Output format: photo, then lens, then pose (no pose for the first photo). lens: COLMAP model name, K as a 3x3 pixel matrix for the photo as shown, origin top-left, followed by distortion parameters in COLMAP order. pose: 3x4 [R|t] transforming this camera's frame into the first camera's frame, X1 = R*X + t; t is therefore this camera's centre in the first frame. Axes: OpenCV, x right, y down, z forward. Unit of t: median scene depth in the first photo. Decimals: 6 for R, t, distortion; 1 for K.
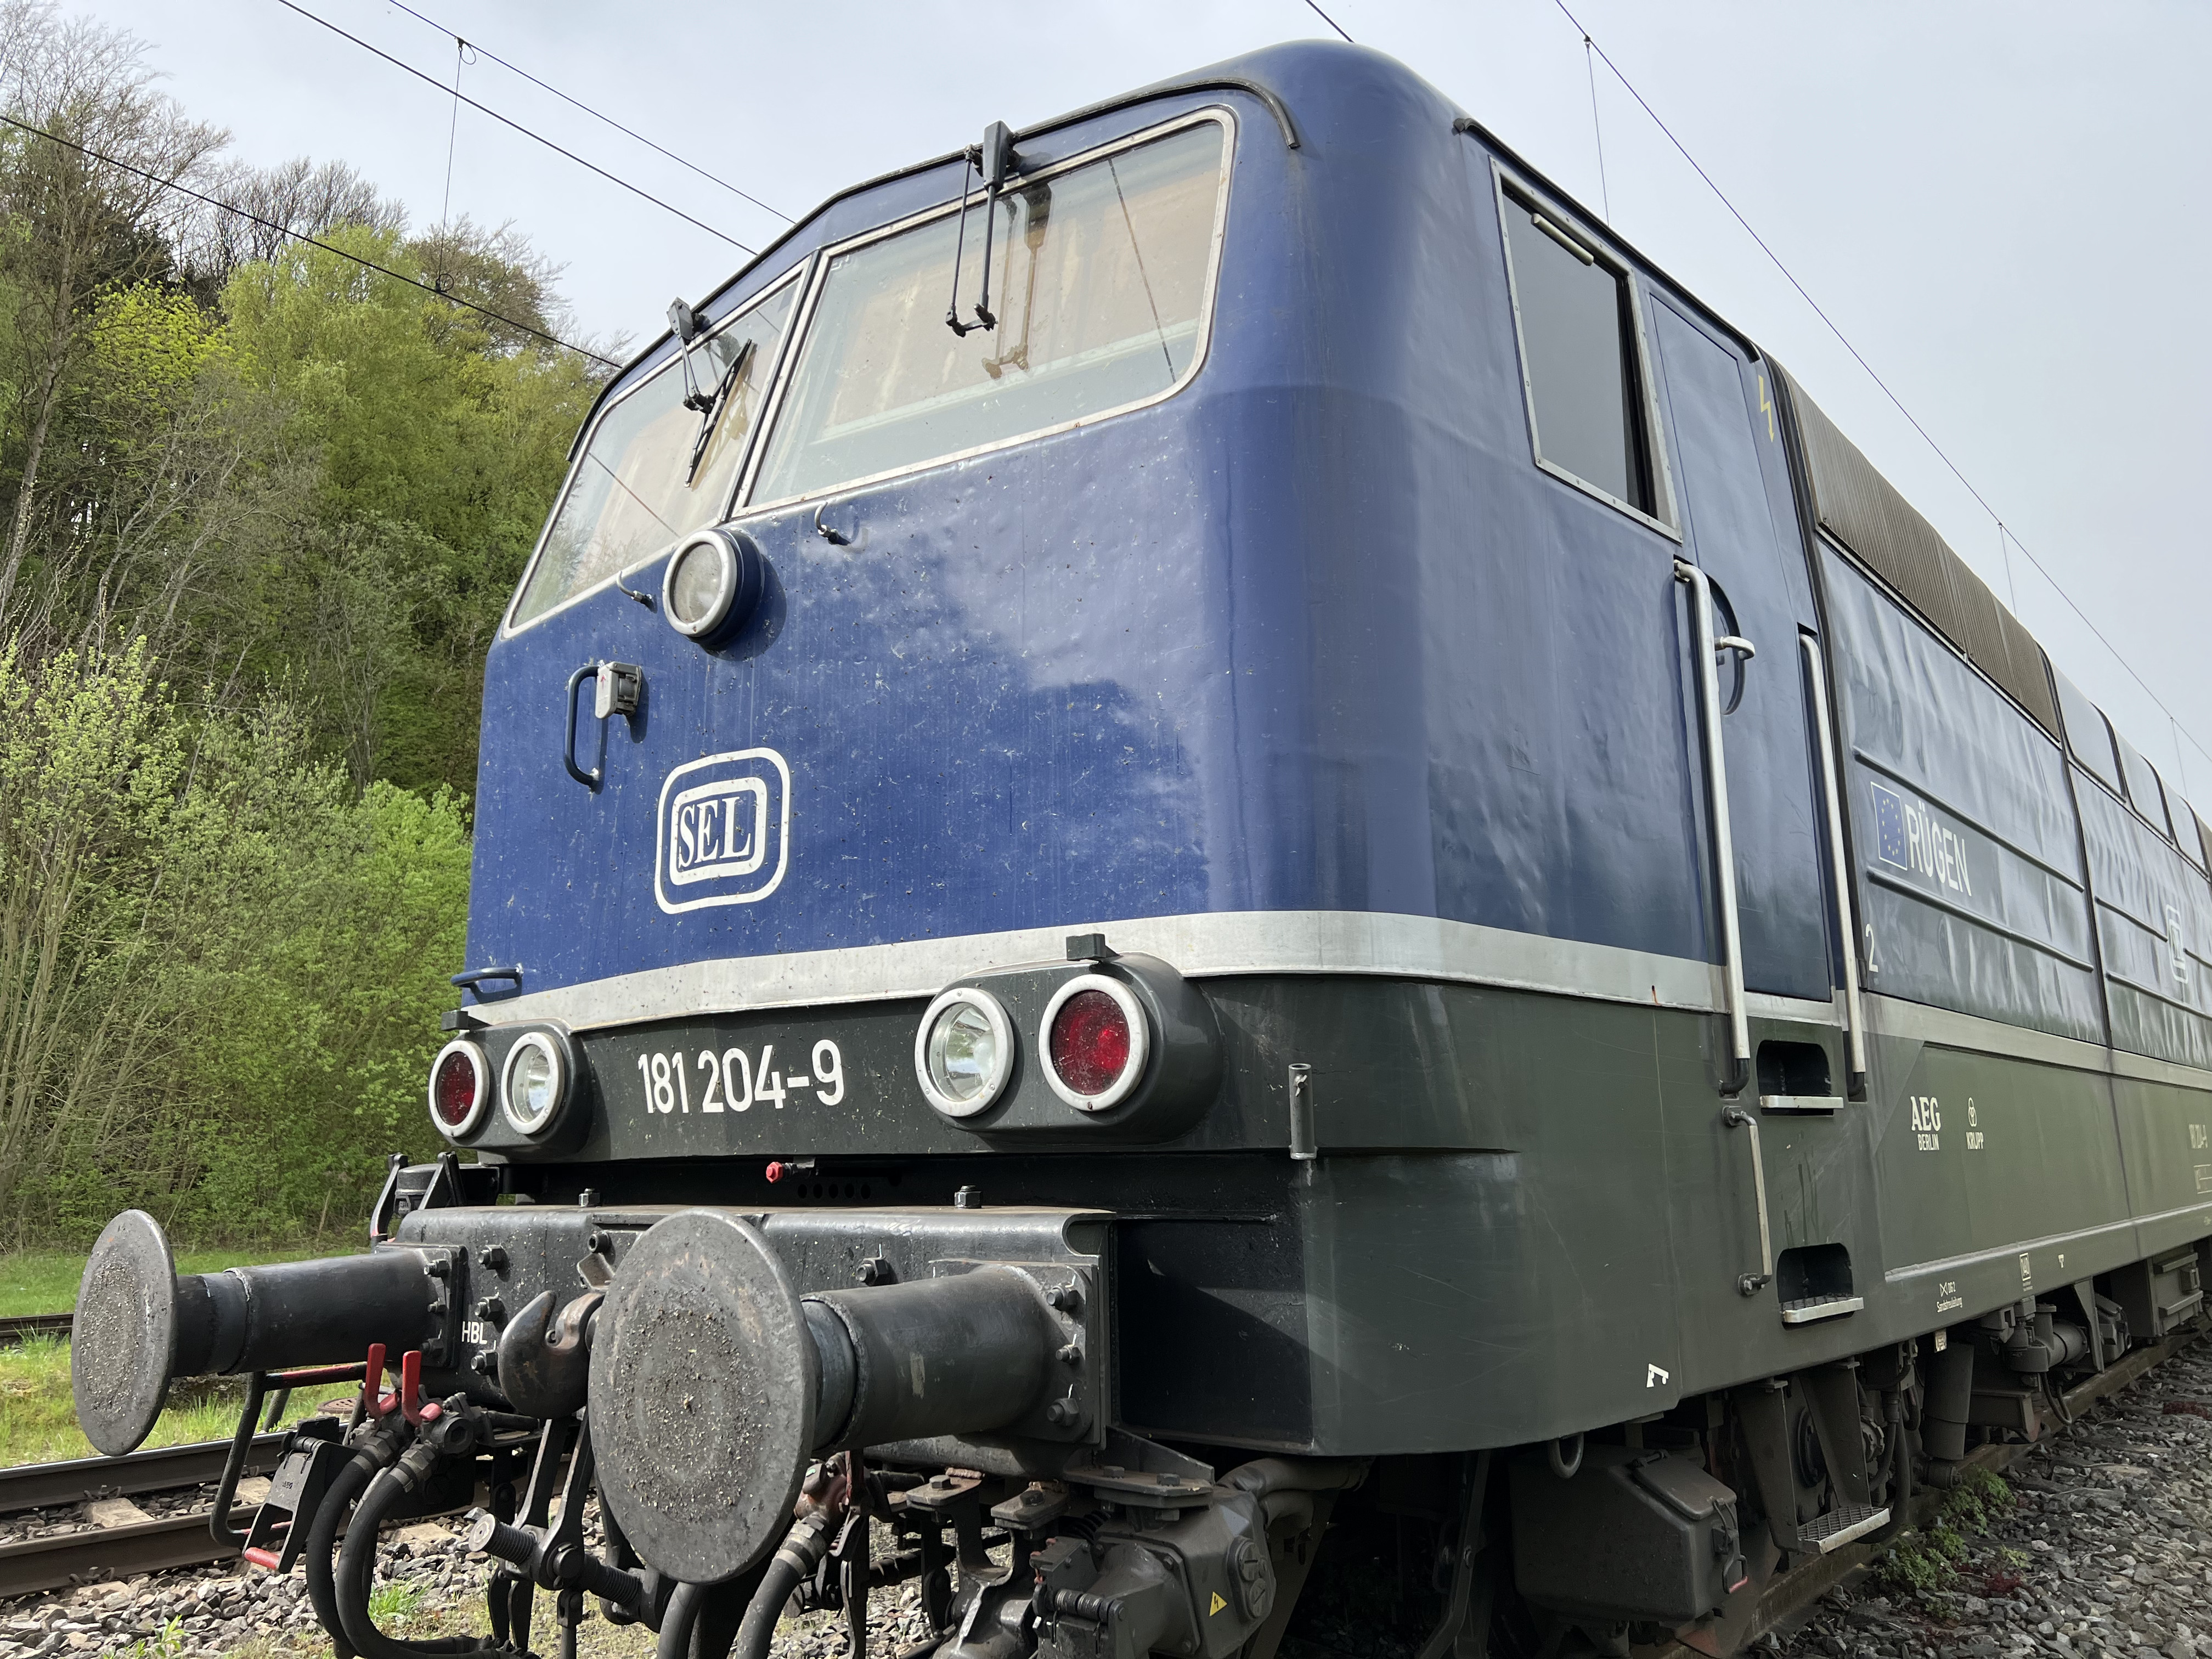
lens RADIAL K [[1670.3, 0, 1090.6], [0, 1670.3, 813.5], [0, 0, 1]] dist [0.066183, -0.080213]
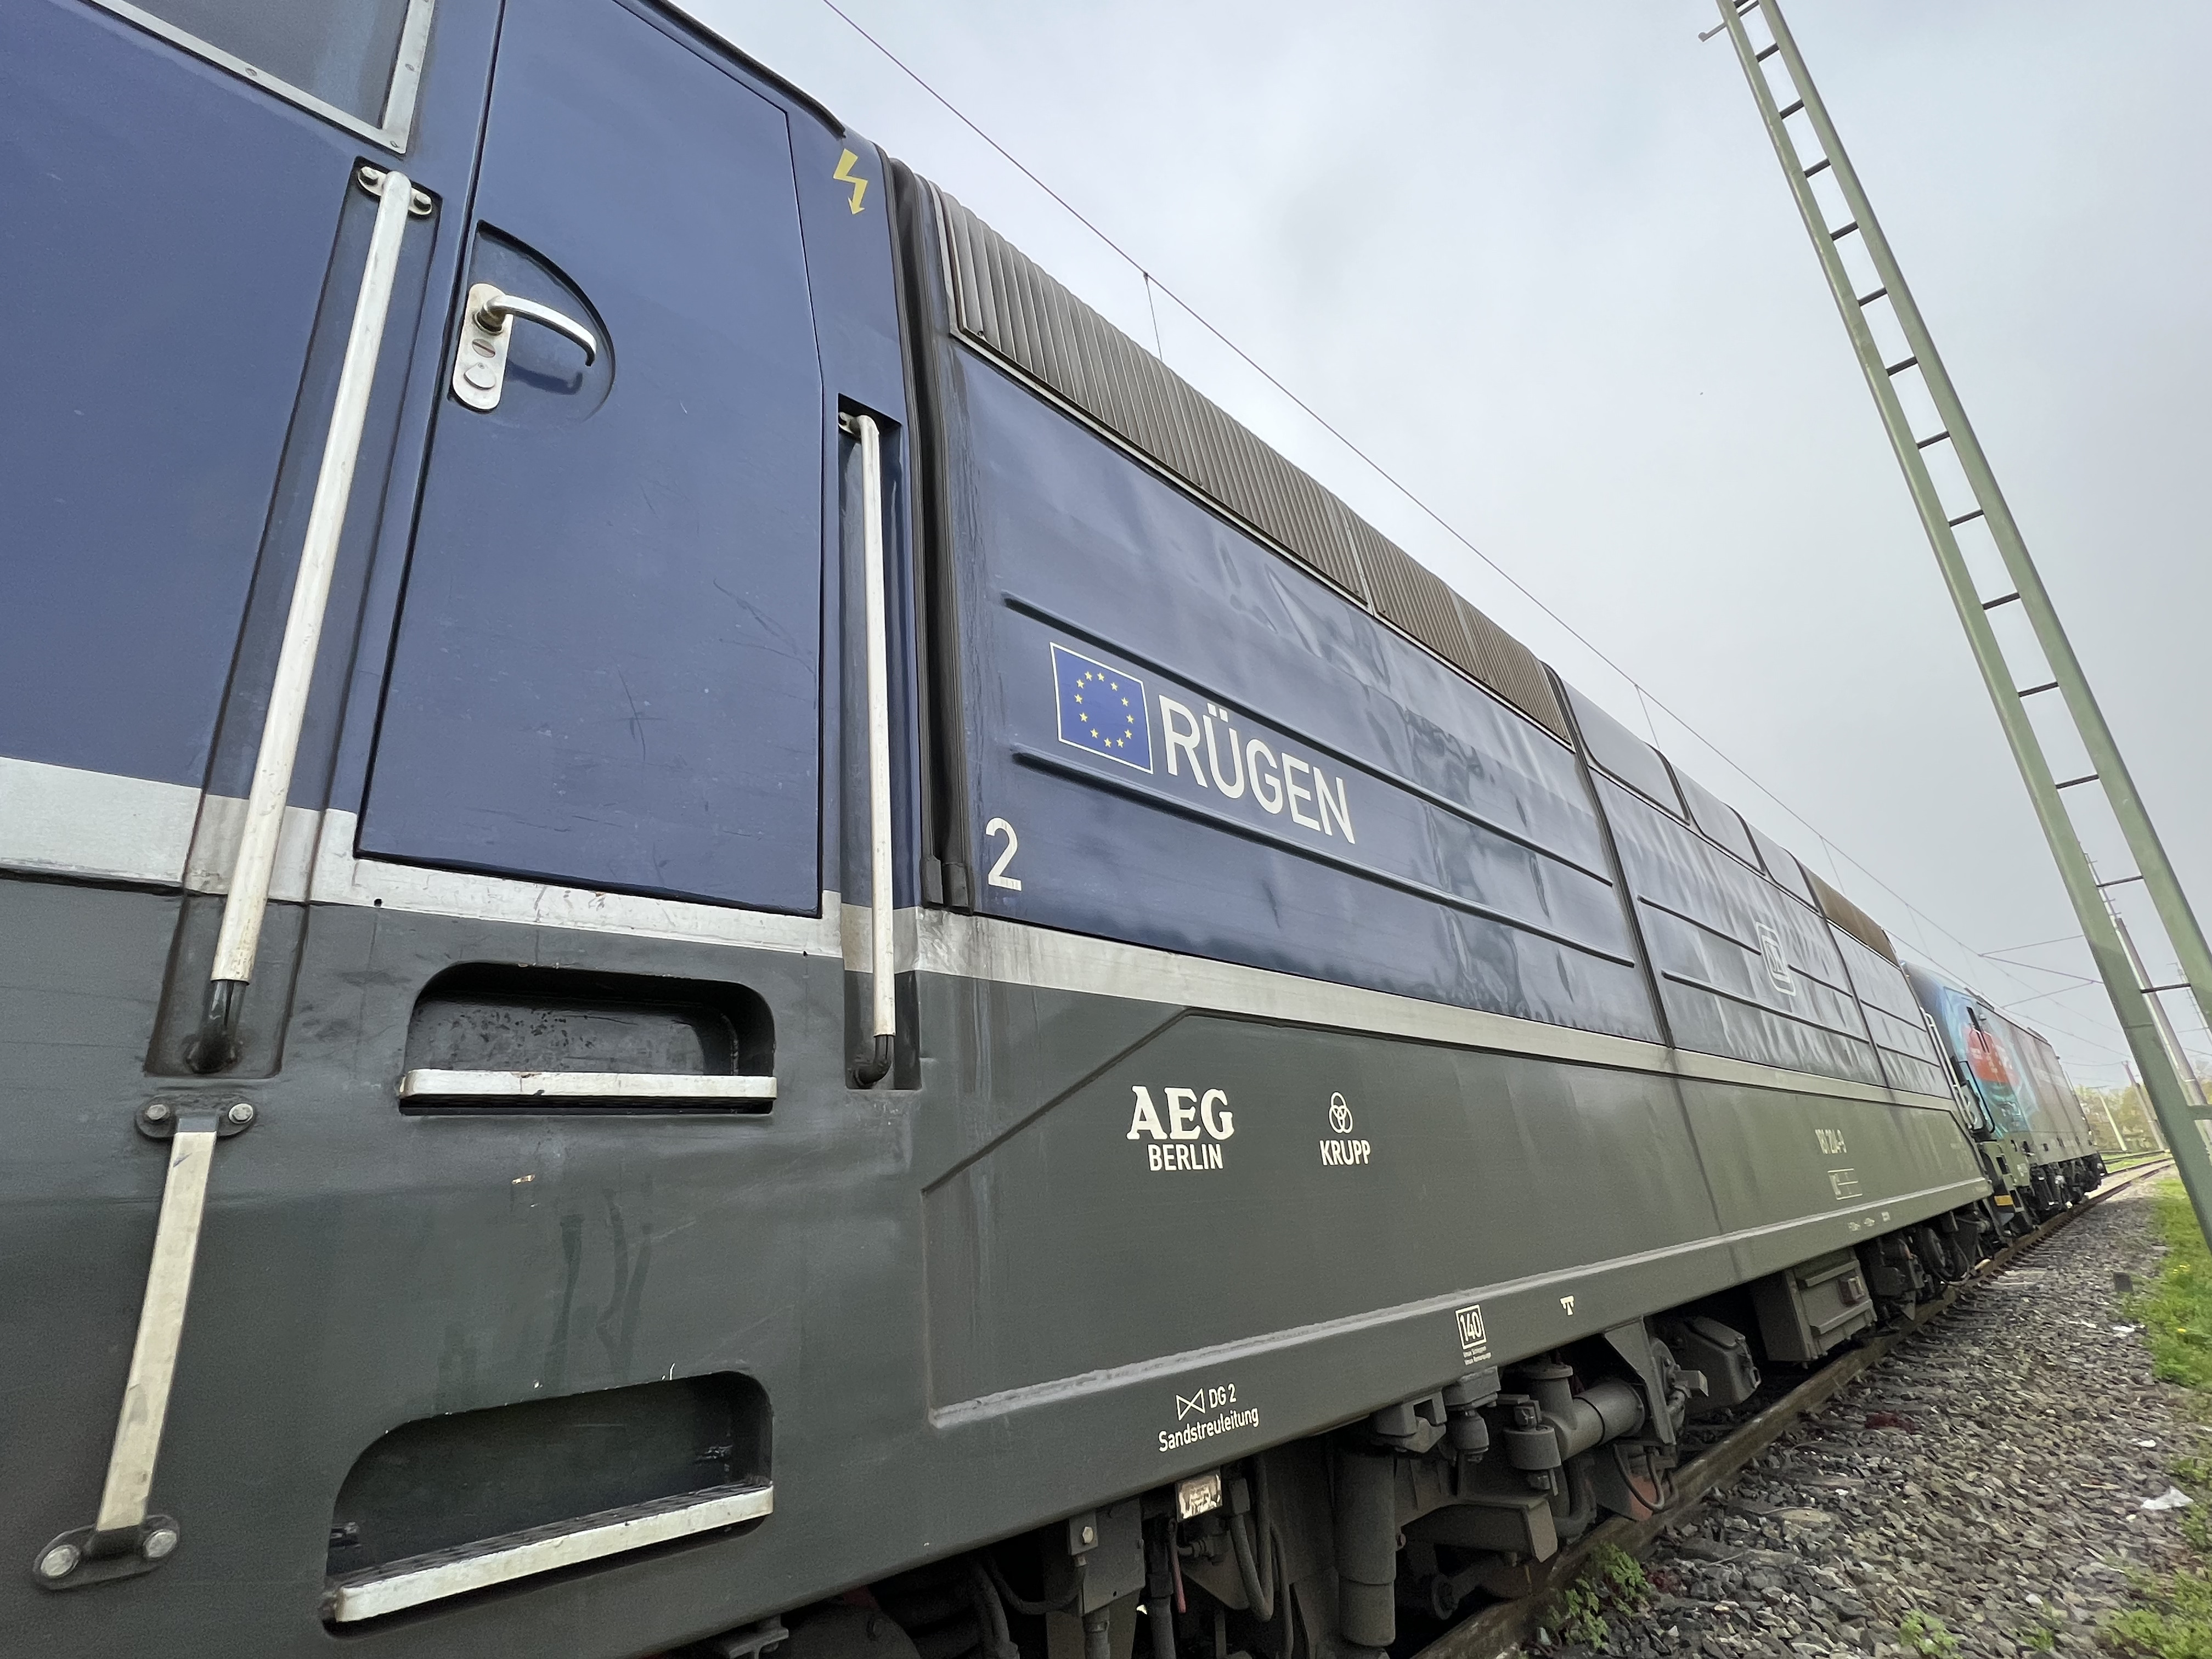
lens RADIAL K [[1066.6, 0, 1091.8], [0, 1066.6, 823.0], [0, 0, 1]] dist [0.001744, 0.001327]
pose [[0.993637, -0.101811, -0.048175, 0.630001], [0.092161, 0.980794, -0.171897, 0.172579], [0.064750, 0.166363, 0.983936, 0.726483]]
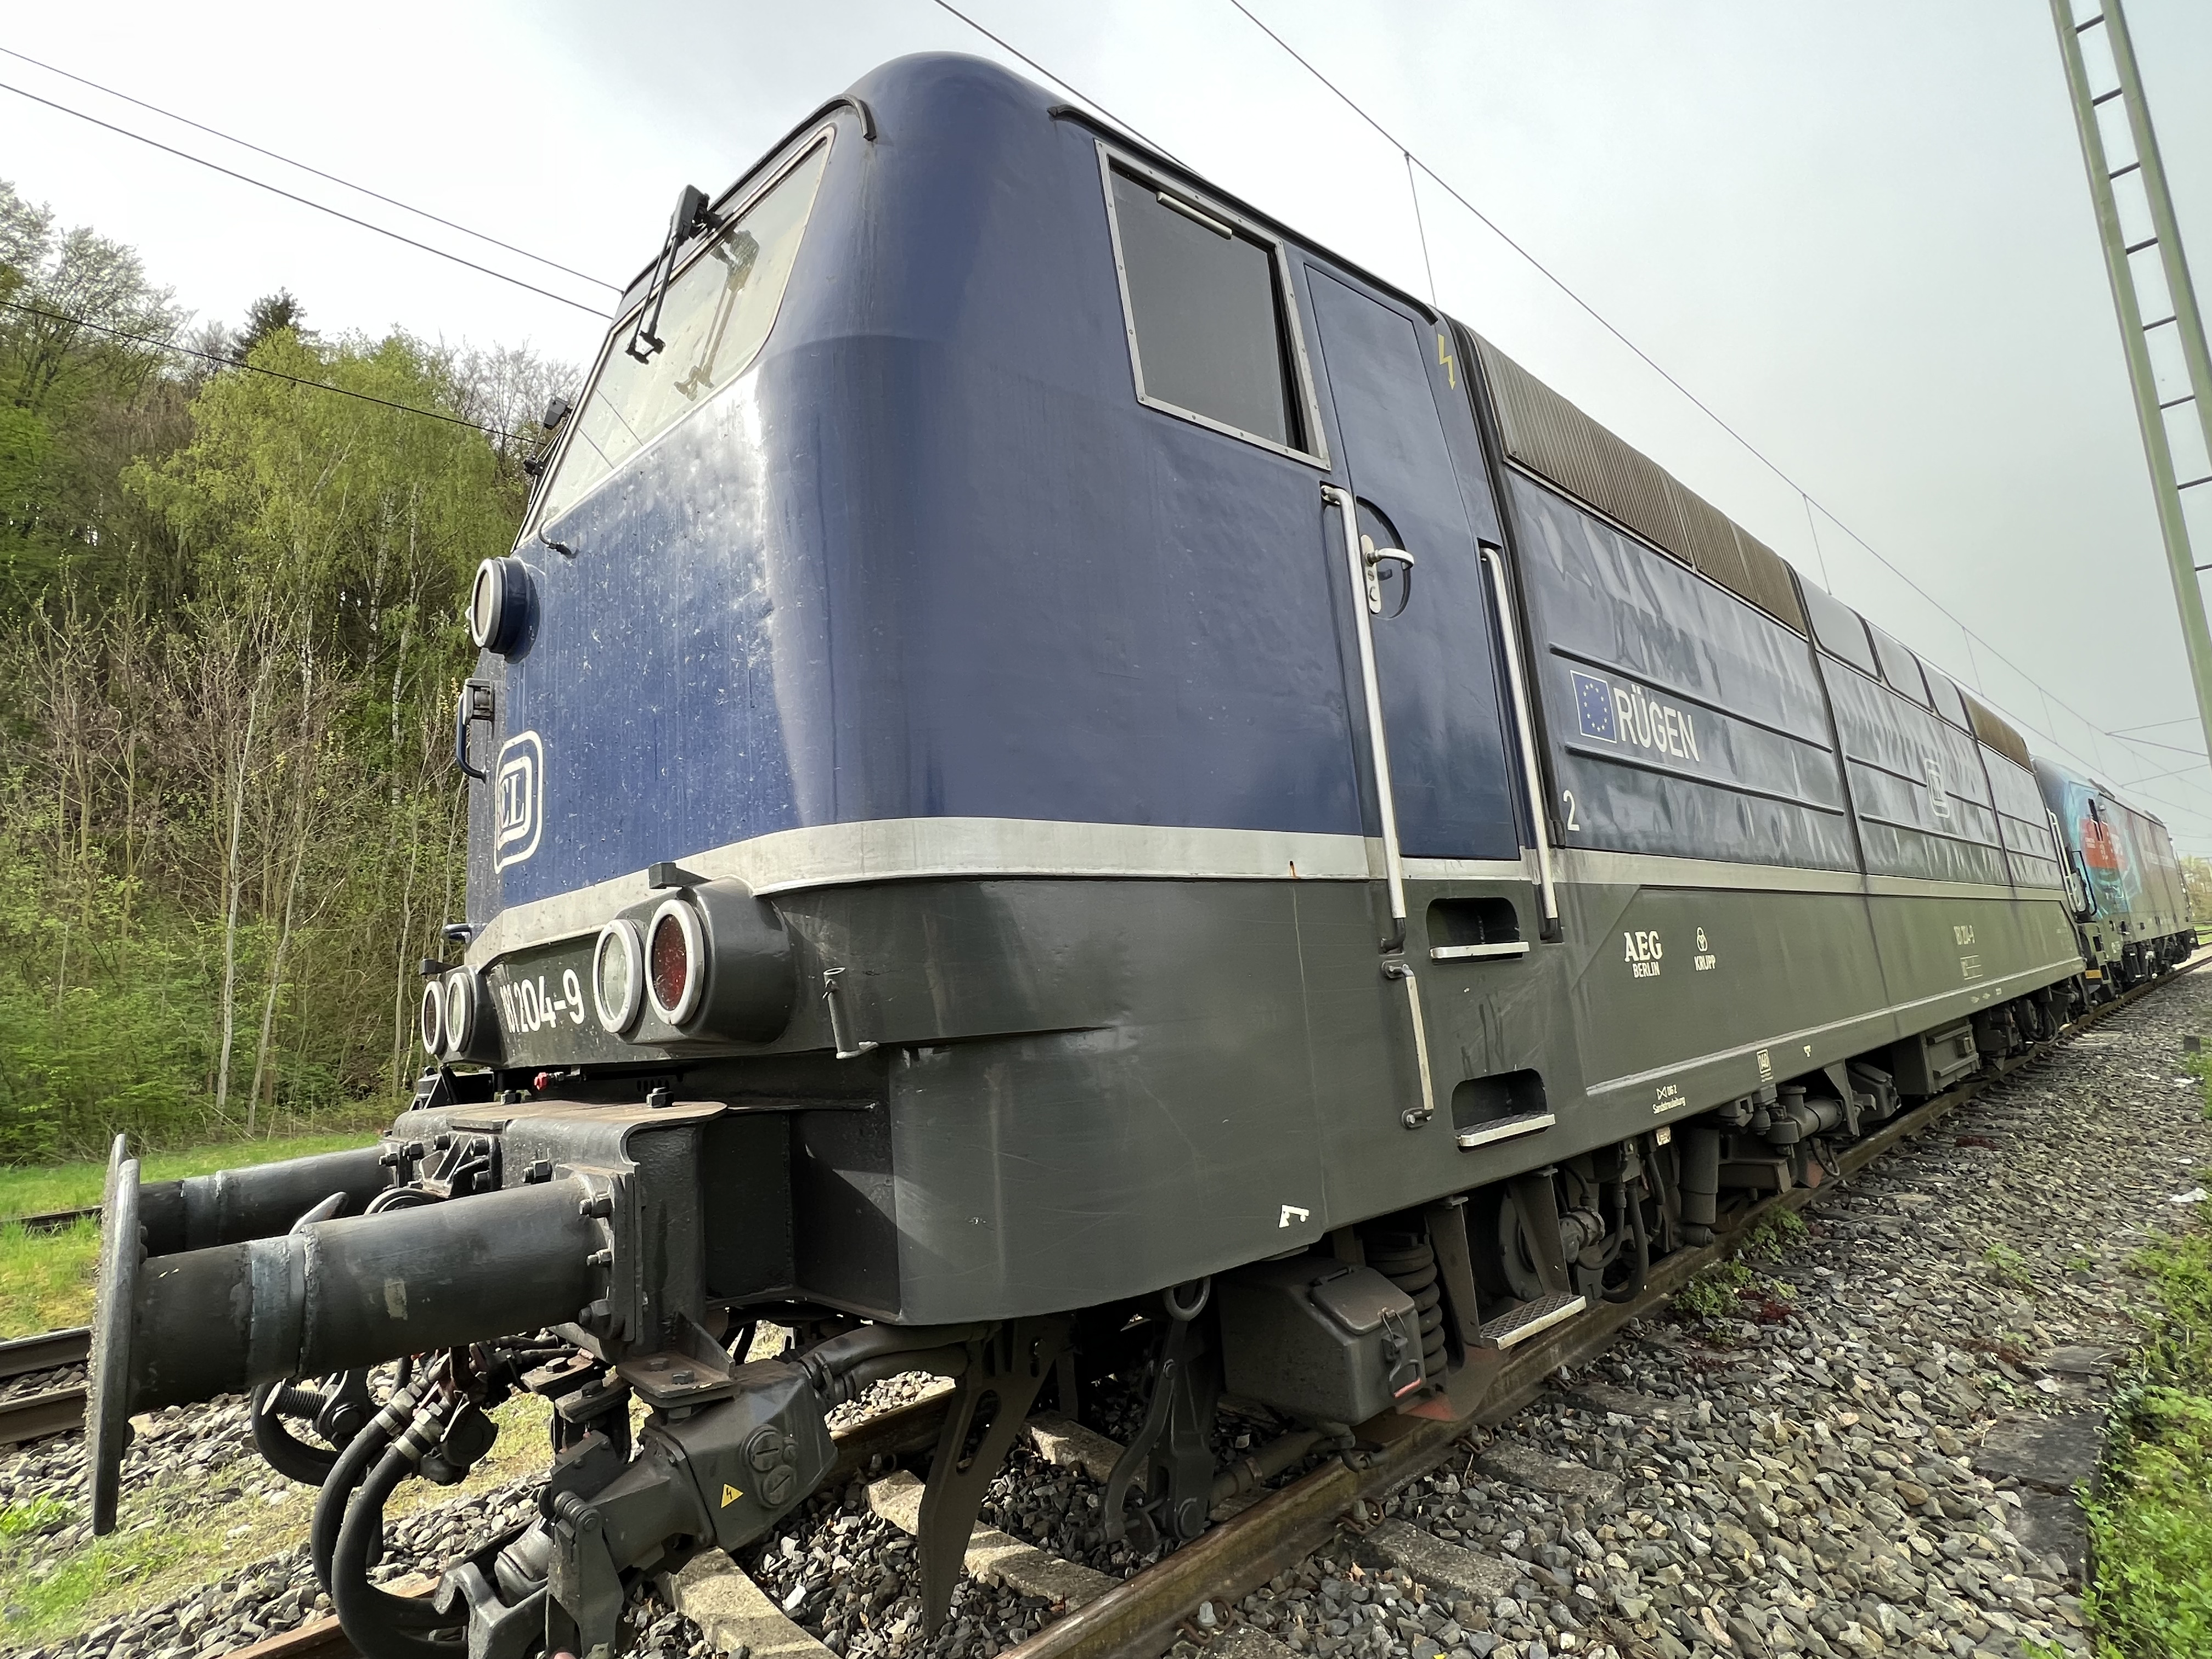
lens RADIAL K [[1072.1, 0, 1091.2], [0, 1072.1, 827.9], [0, 0, 1]] dist [-0.004243, 0.002399]
pose [[0.986526, -0.092924, -0.134655, 0.284470], [0.098263, 0.994595, 0.033543, 0.041452], [0.130810, -0.046323, 0.990325, 0.270073]]
